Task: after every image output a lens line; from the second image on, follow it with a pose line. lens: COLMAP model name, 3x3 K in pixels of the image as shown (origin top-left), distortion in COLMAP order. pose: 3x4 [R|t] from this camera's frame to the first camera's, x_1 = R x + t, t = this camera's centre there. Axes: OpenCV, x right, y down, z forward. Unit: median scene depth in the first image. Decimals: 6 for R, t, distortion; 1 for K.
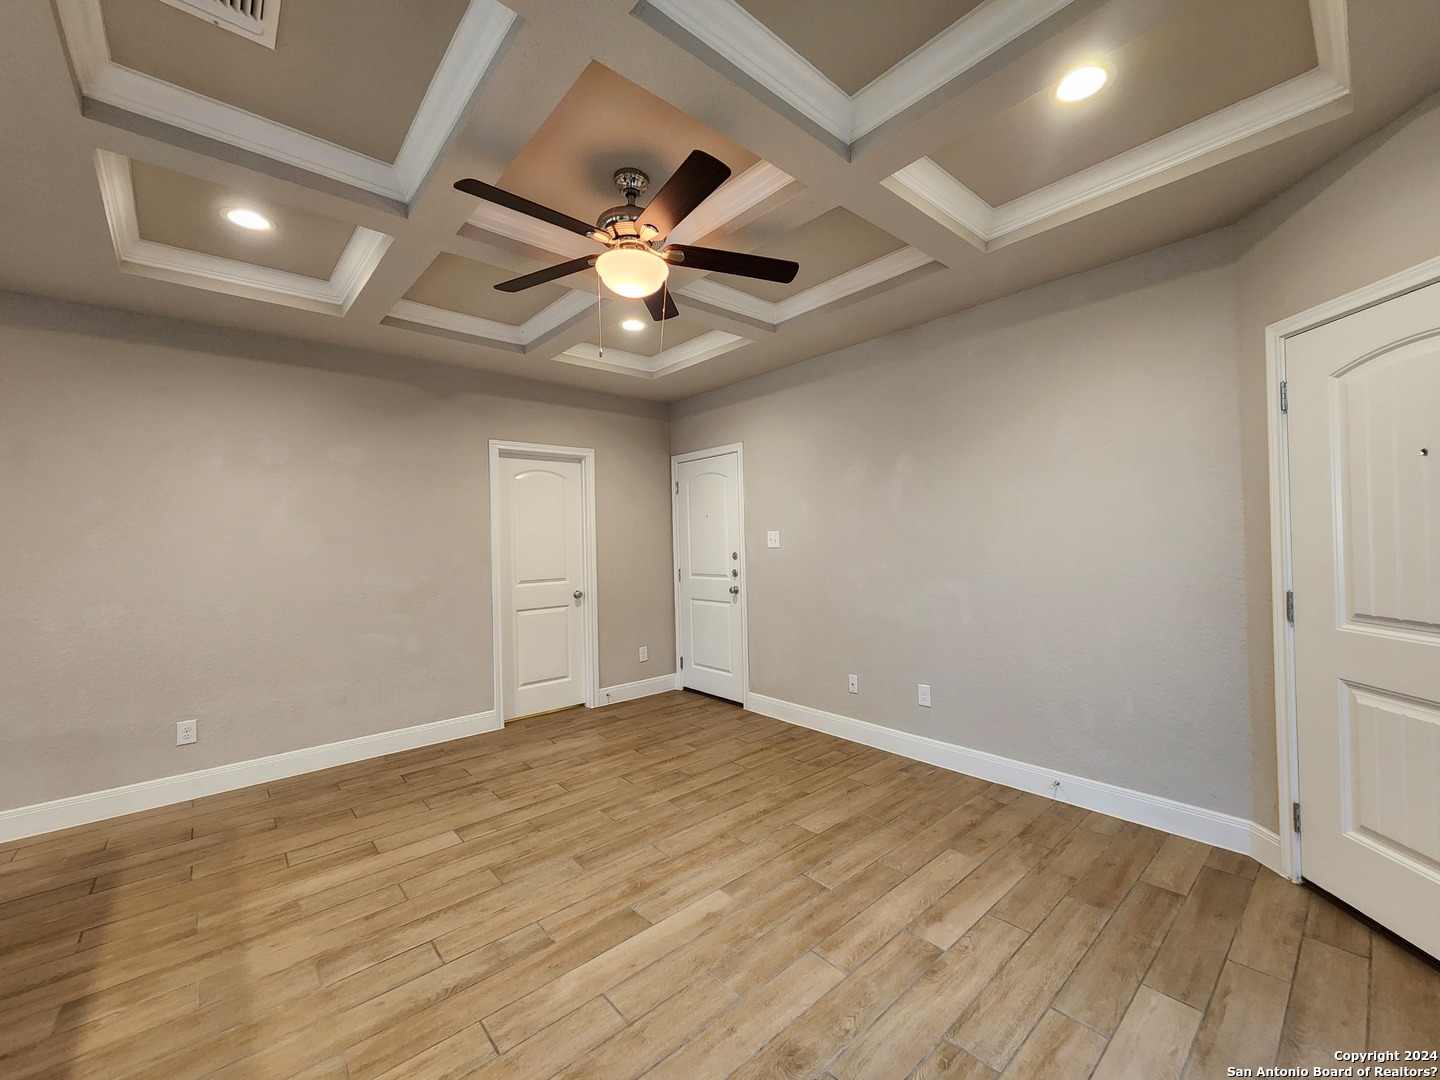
lens RADIAL K [[586.4, 0, 734.8], [0, 586.4, 534.0], [0, 0, 1]] dist [0.002476, -0.002073]
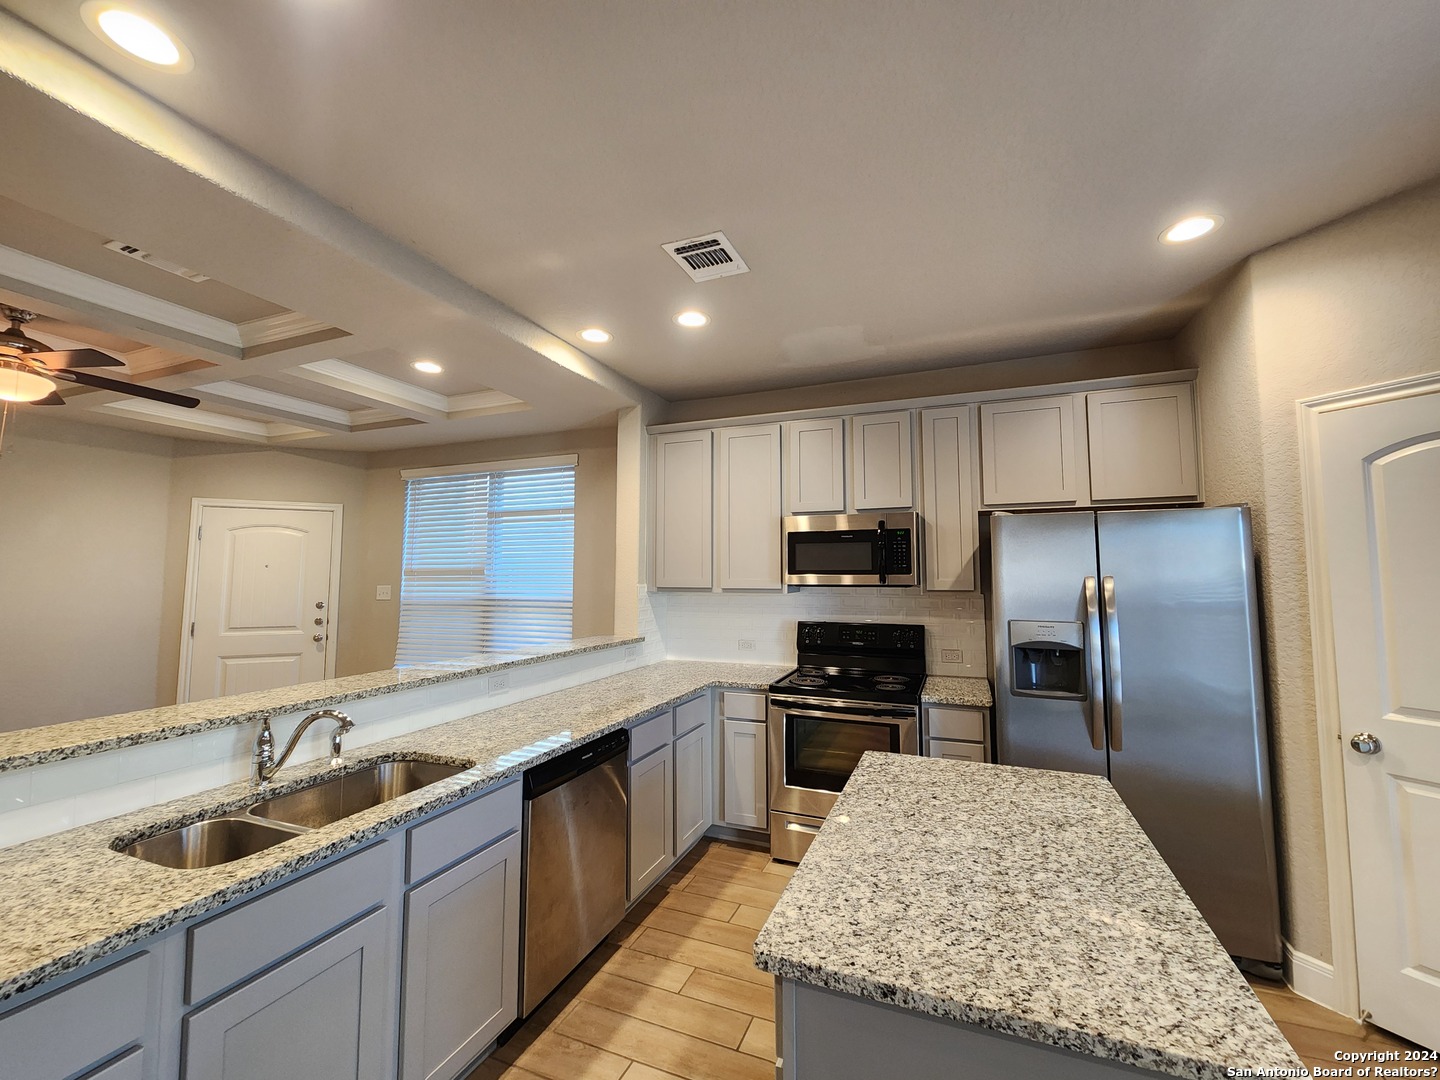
lens RADIAL K [[583.6, 0, 735.6], [0, 583.6, 533.6], [0, 0, 1]] dist [0.006150, -0.003604]
pose [[-0.442553, 0.086309, 0.892579, -1.645005], [0.003854, 0.995531, -0.094354, -0.014386], [-0.896734, -0.038316, -0.440908, 0.144892]]
